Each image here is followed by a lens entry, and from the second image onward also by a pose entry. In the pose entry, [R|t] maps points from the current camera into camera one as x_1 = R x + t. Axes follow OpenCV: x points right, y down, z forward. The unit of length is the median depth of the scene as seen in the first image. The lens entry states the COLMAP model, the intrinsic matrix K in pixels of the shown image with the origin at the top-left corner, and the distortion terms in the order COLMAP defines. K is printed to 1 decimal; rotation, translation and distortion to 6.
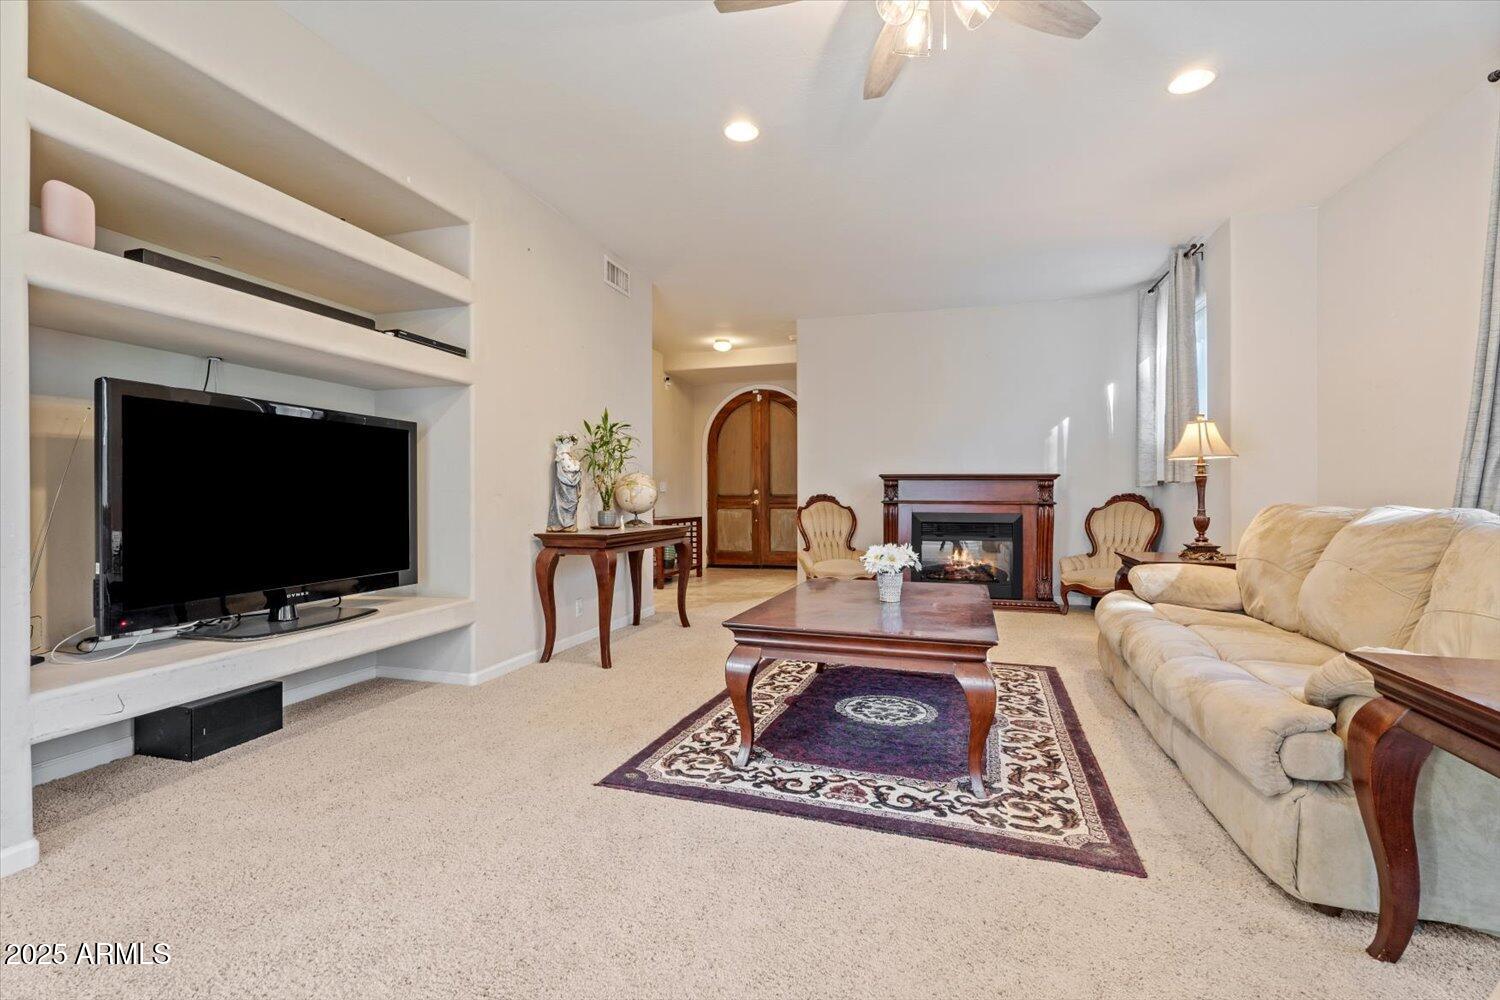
lens RADIAL K [[677.3, 0, 740.3], [0, 677.3, 499.9], [0, 0, 1]] dist [-0.001427, 0.000240]
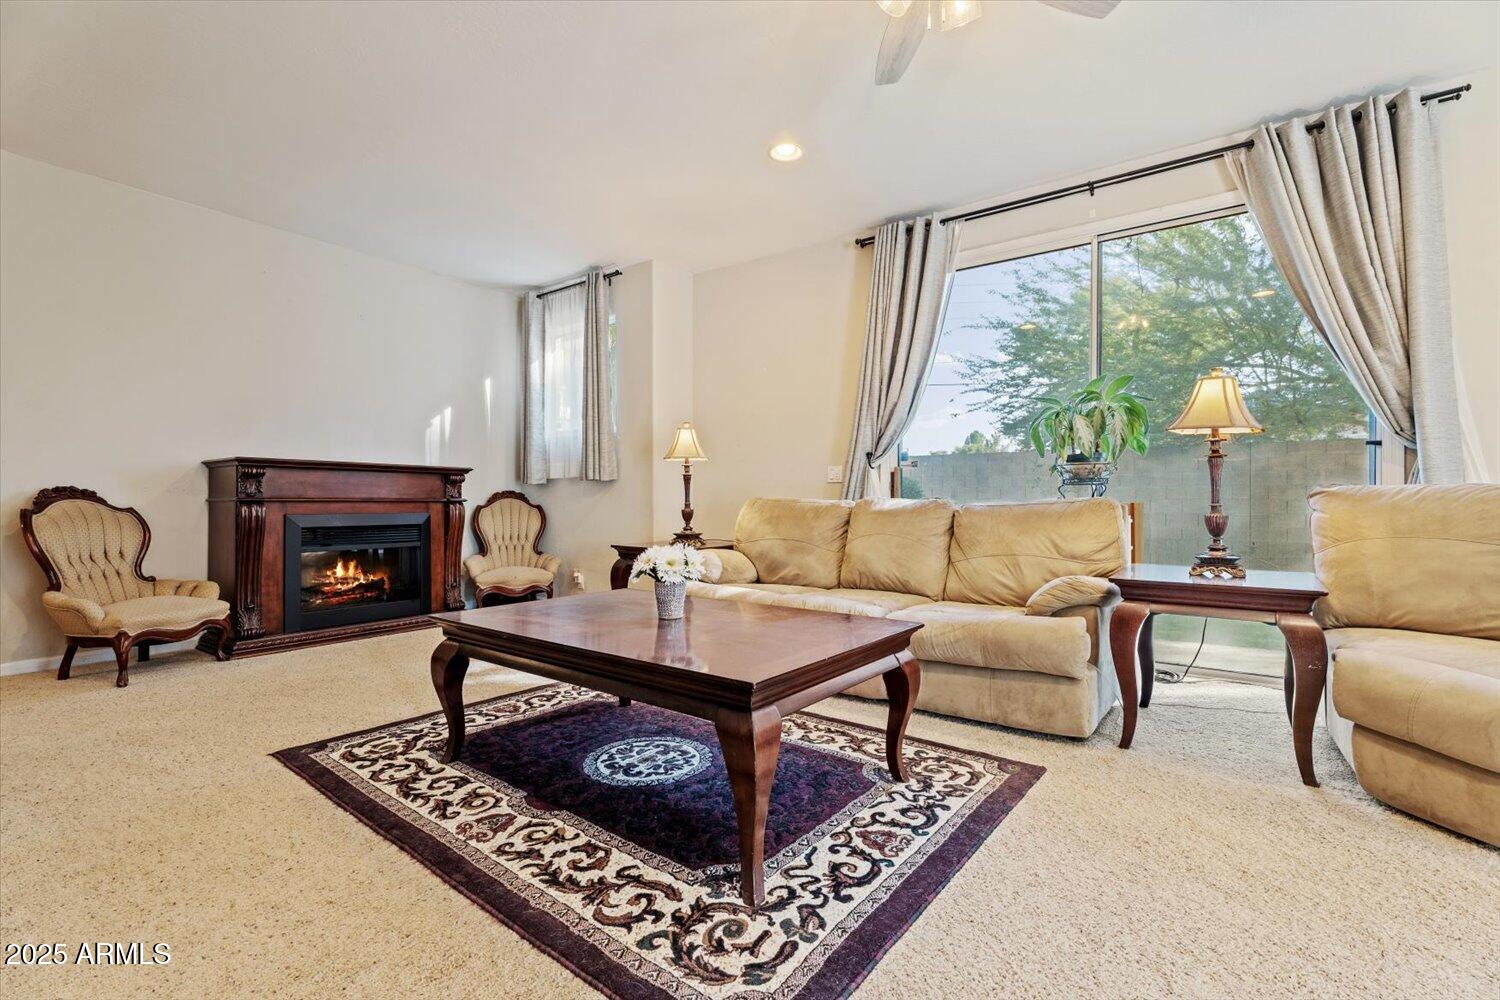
lens RADIAL K [[677.3, 0, 740.3], [0, 677.3, 499.9], [0, 0, 1]] dist [-0.001427, 0.000240]
pose [[0.314855, 0.002506, 0.949137, -0.570772], [0.005659, 0.999974, -0.004518, 0.021253], [-0.949123, 0.006793, 0.314832, 0.770953]]
